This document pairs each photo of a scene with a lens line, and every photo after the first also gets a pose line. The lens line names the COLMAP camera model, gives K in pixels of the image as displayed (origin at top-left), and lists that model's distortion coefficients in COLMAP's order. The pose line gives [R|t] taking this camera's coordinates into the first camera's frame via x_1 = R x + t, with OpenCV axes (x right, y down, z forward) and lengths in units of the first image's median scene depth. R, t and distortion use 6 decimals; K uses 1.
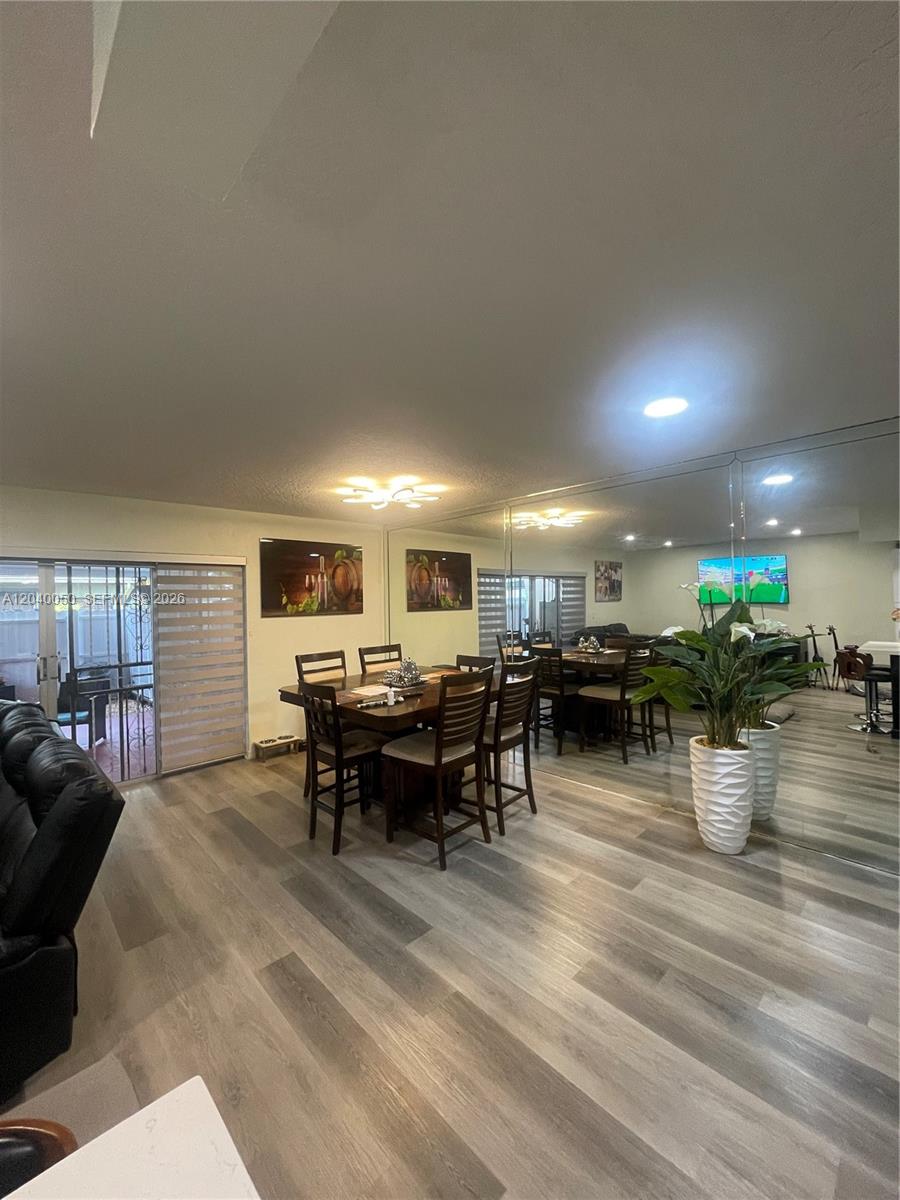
lens RADIAL K [[484.0, 0, 447.8], [0, 484.0, 599.1], [0, 0, 1]] dist [-0.001706, 0.000131]
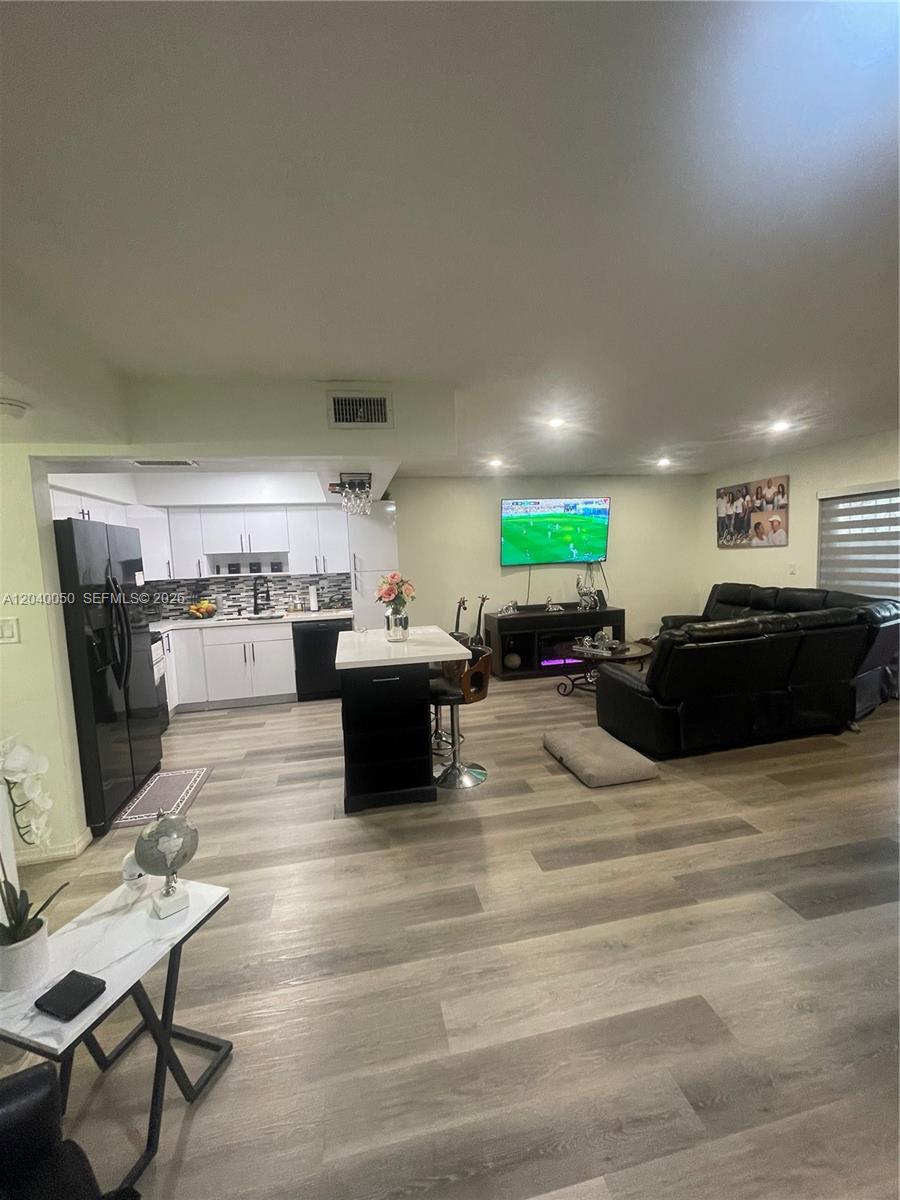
lens RADIAL K [[480.0, 0, 450.0], [0, 480.0, 607.5], [0, 0, 1]] dist [-0.000072, 0.000092]
pose [[-0.520477, 0.139192, -0.842454, 0.443485], [0.056598, 0.990078, 0.128616, -0.006385], [0.851998, 0.019260, -0.523191, 0.422792]]
